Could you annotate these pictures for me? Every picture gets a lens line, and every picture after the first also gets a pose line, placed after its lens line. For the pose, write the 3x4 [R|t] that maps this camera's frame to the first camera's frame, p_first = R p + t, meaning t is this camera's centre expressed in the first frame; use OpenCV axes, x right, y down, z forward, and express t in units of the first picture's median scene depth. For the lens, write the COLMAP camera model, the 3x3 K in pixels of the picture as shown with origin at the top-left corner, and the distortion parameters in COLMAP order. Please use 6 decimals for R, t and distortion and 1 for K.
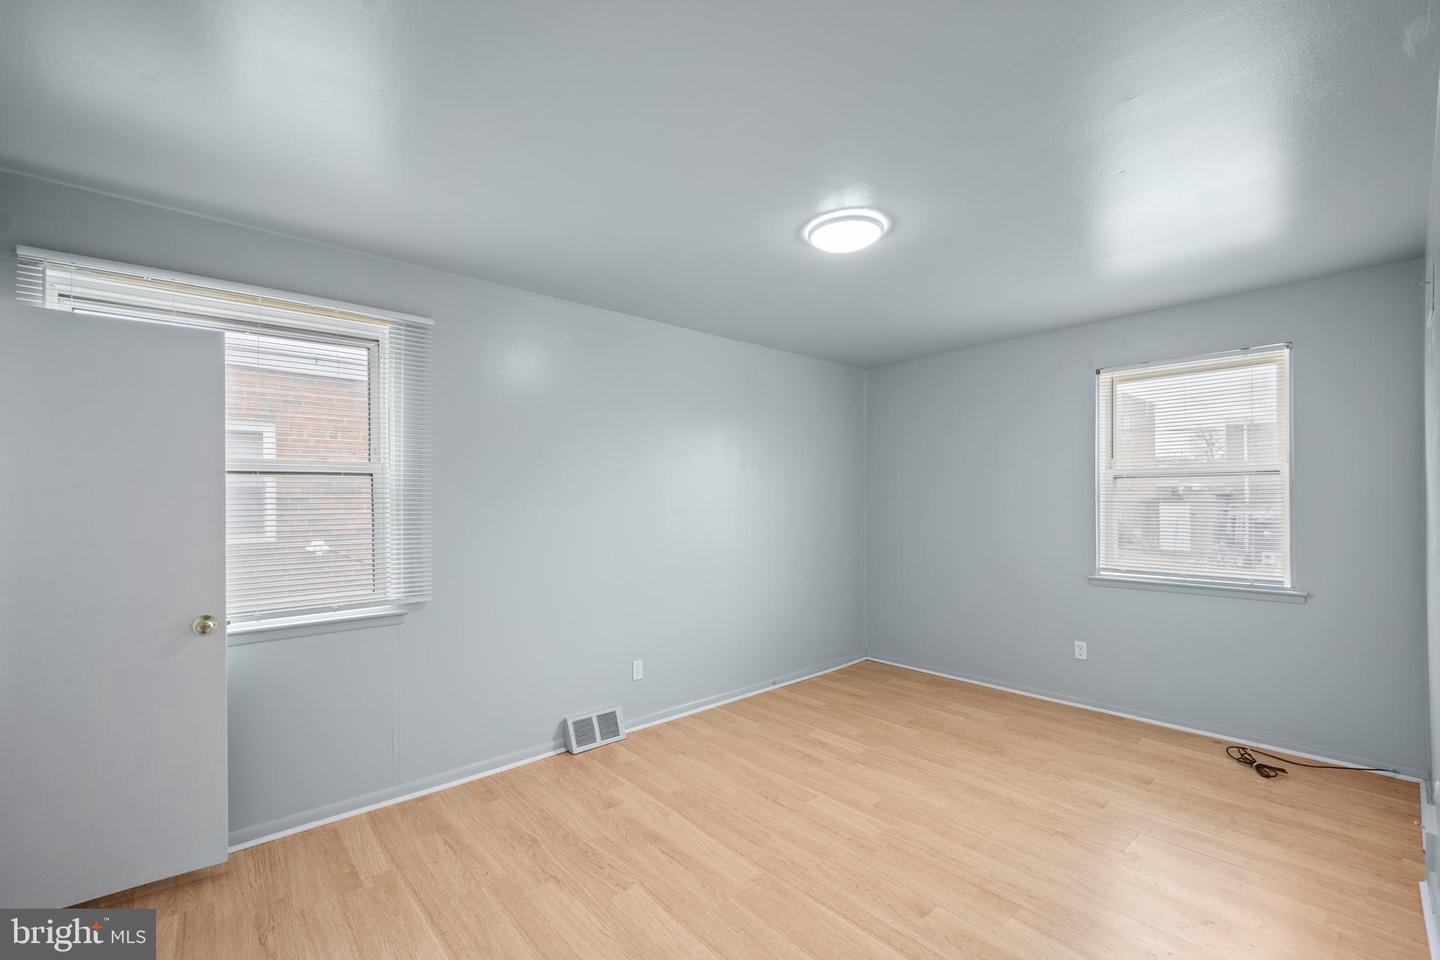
lens RADIAL K [[610.0, 0, 695.3], [0, 610.0, 496.2], [0, 0, 1]] dist [-0.001739, -0.000348]
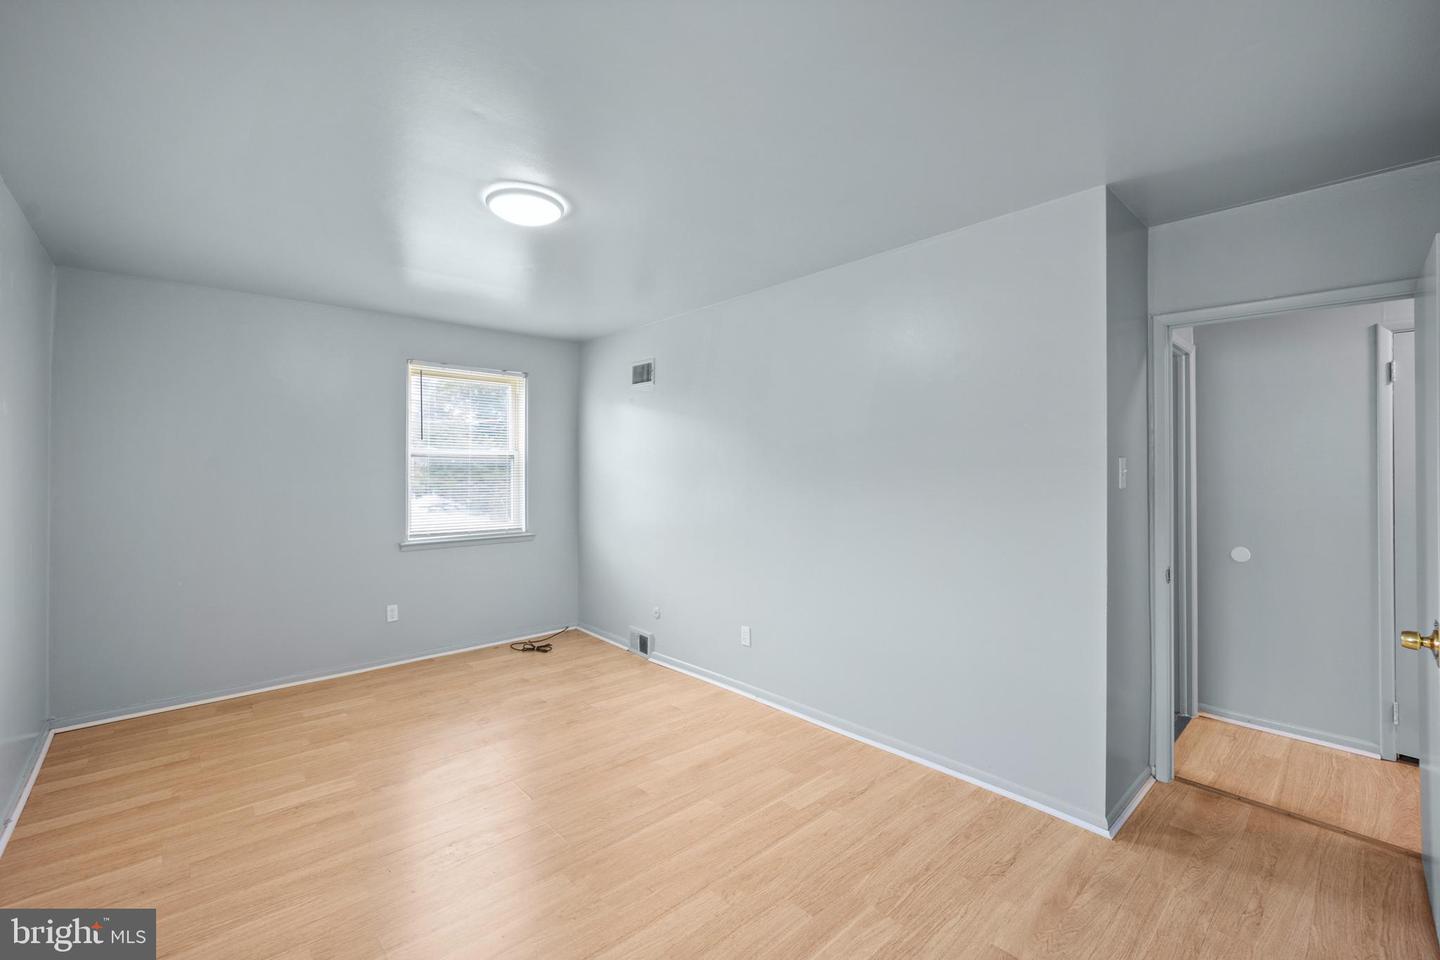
lens RADIAL K [[599.2, 0, 726.0], [0, 599.2, 468.8], [0, 0, 1]] dist [-0.001155, -0.000415]
pose [[-0.039350, 0.010888, 0.999166, -0.550856], [-0.001721, 0.999938, -0.010964, 0.006784], [-0.999224, -0.002151, -0.039329, 0.533552]]
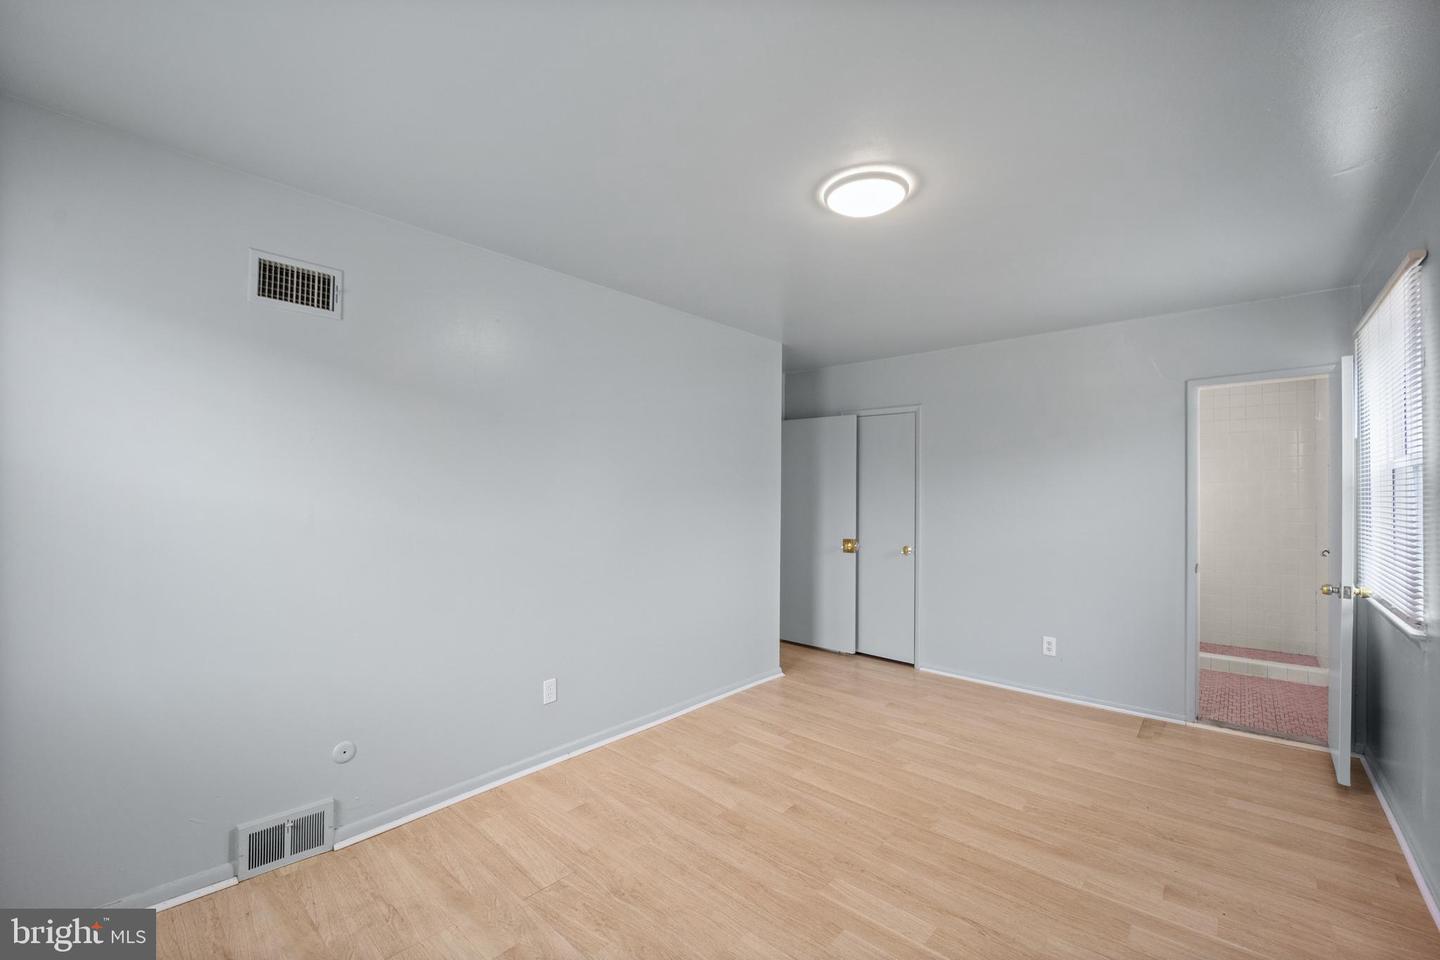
lens RADIAL K [[588.2, 0, 691.9], [0, 588.2, 489.8], [0, 0, 1]] dist [-0.018045, -0.000022]
pose [[-0.994991, -0.001440, -0.099954, 0.436071], [-0.001381, 0.999999, -0.000656, 0.001154], [0.099955, -0.000514, -0.994992, 1.352402]]
